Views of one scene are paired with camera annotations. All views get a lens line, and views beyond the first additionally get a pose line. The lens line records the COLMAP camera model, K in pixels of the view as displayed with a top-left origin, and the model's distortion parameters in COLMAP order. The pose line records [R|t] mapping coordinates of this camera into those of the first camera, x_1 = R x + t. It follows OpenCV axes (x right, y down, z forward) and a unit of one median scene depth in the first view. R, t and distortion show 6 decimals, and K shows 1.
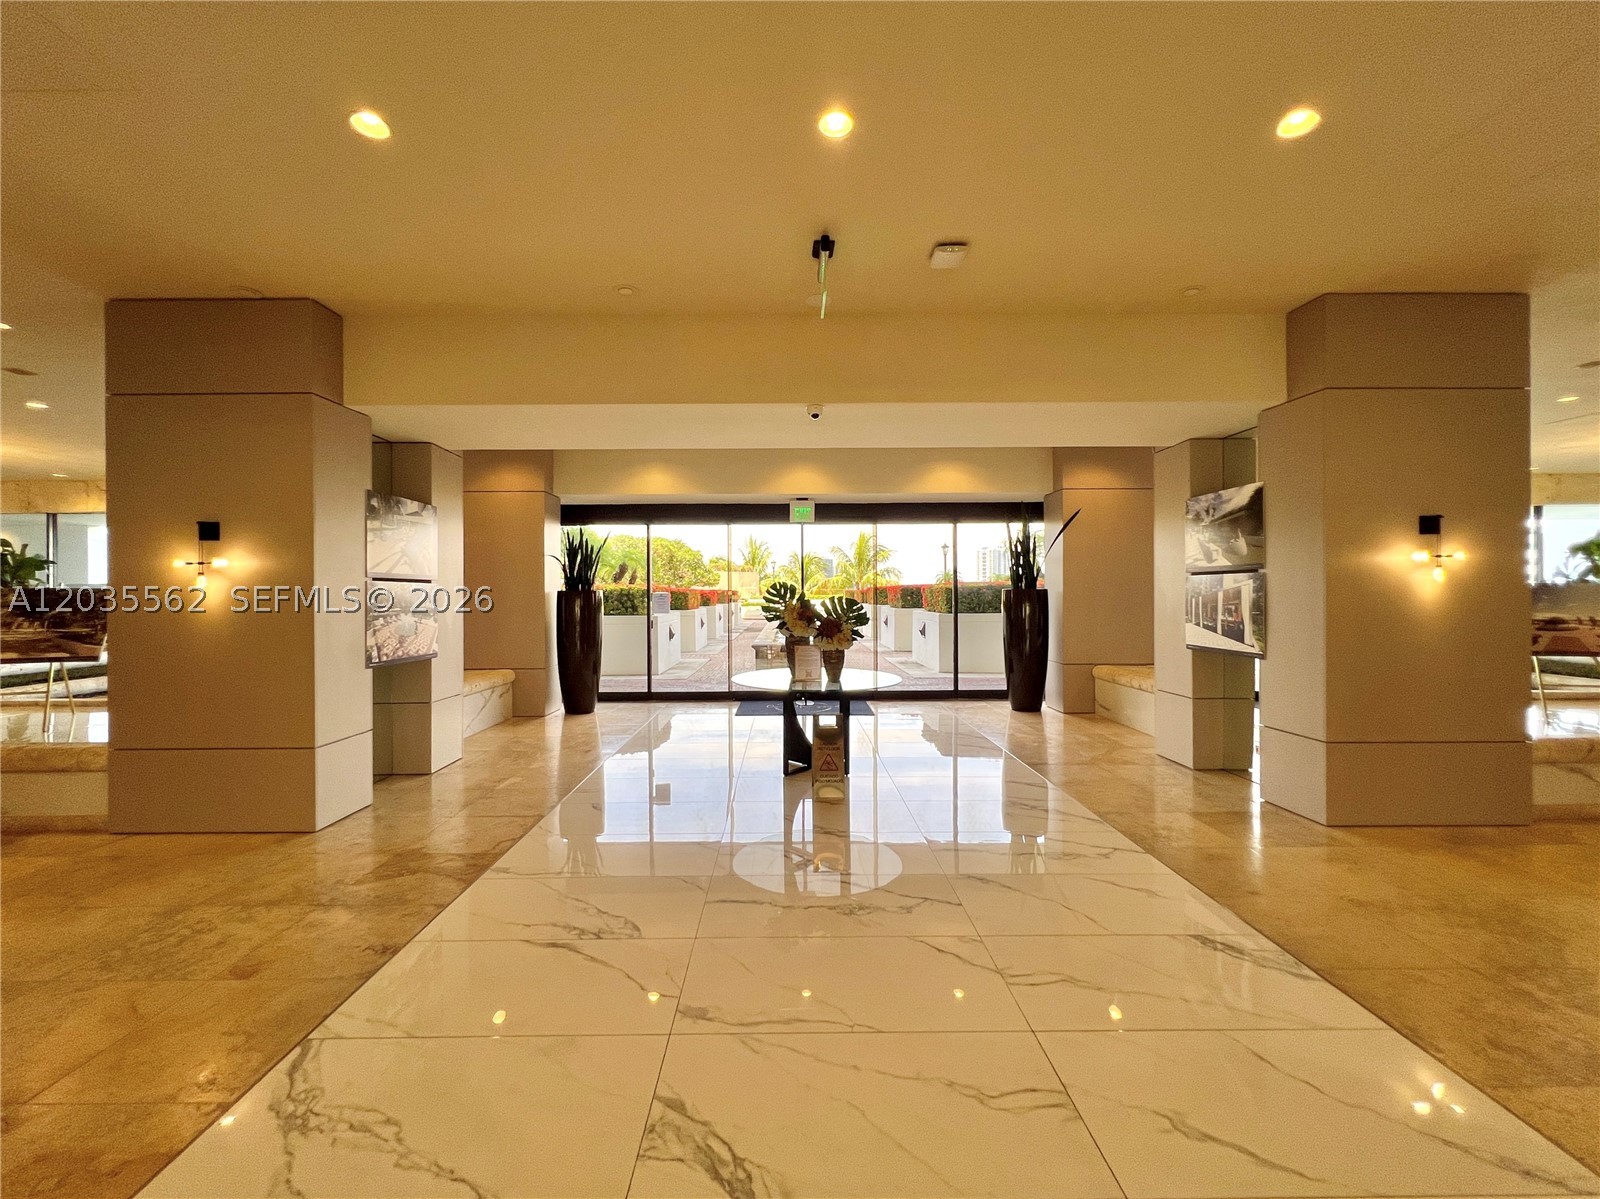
lens RADIAL K [[643.2, 0, 797.6], [0, 643.2, 593.8], [0, 0, 1]] dist [-0.000468, 0.000305]
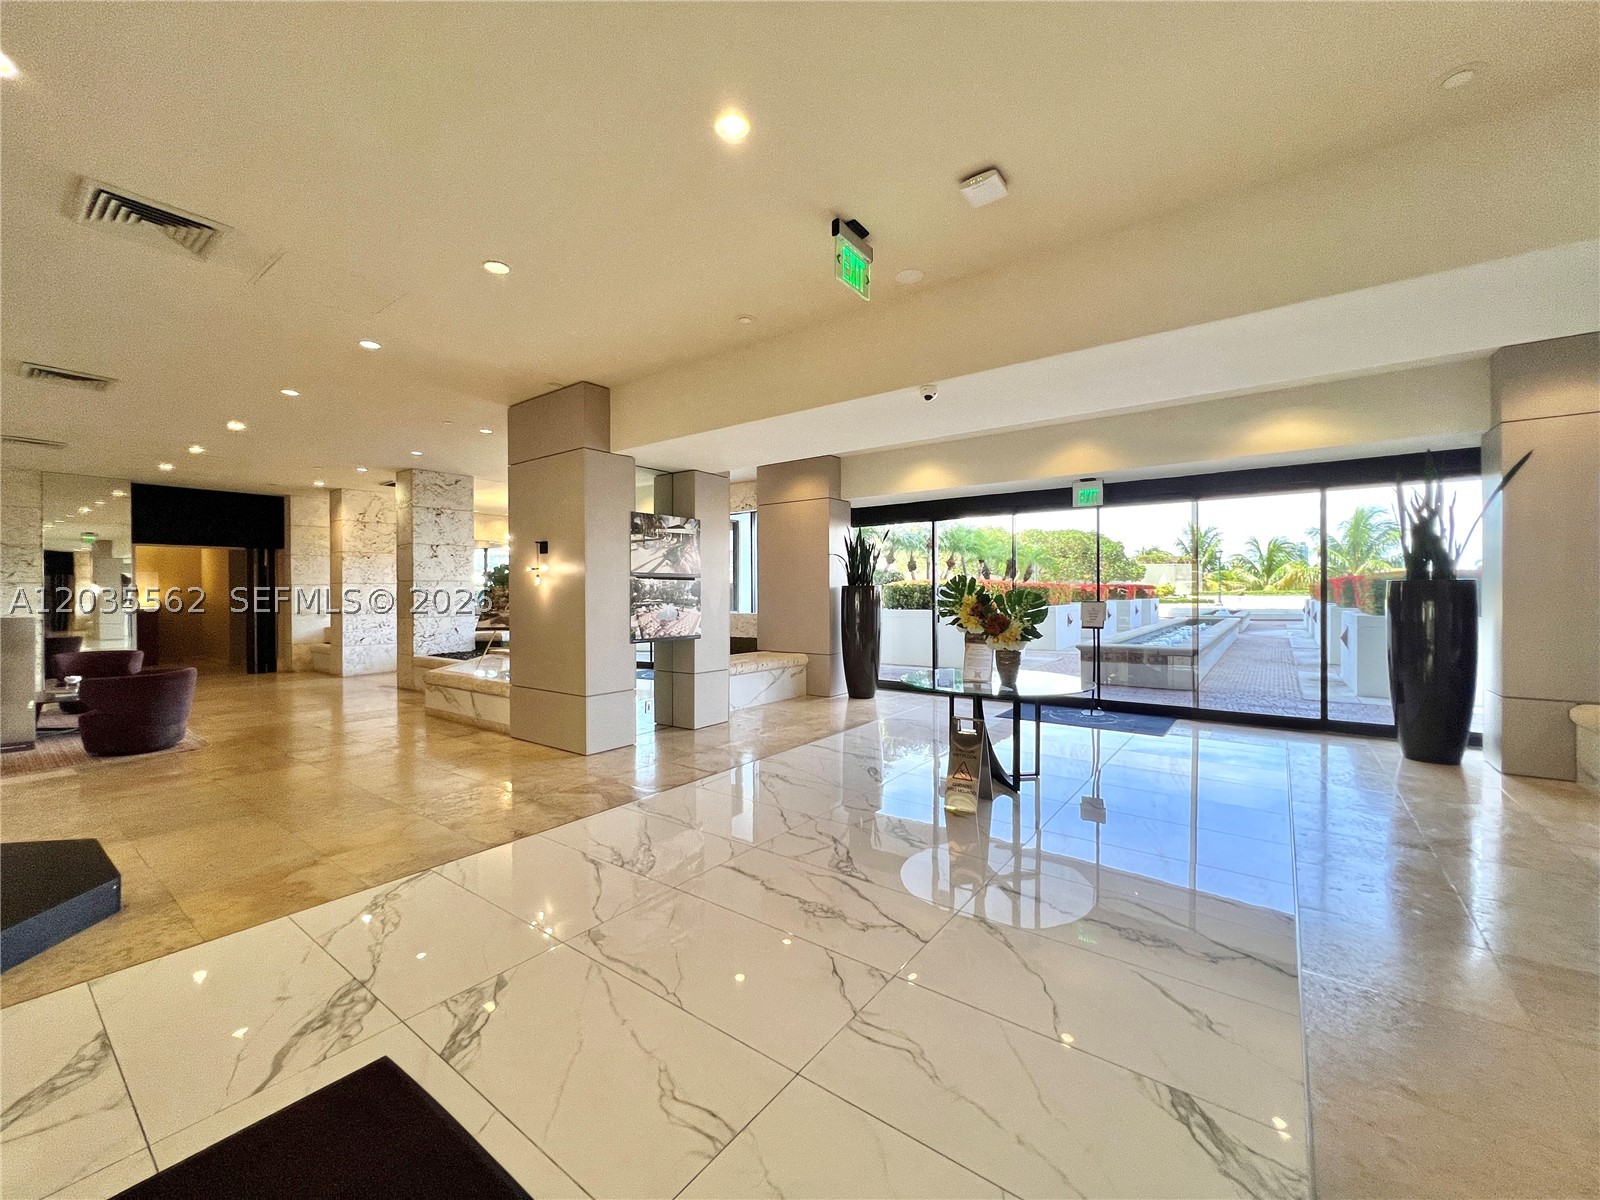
lens RADIAL K [[636.3, 0, 804.6], [0, 636.3, 595.2], [0, 0, 1]] dist [-0.001143, 0.000043]
pose [[0.801509, 0.004013, -0.597969, 0.349918], [0.001532, 0.999960, 0.008764, 0.002567], [0.597981, -0.007941, 0.801471, 0.117361]]
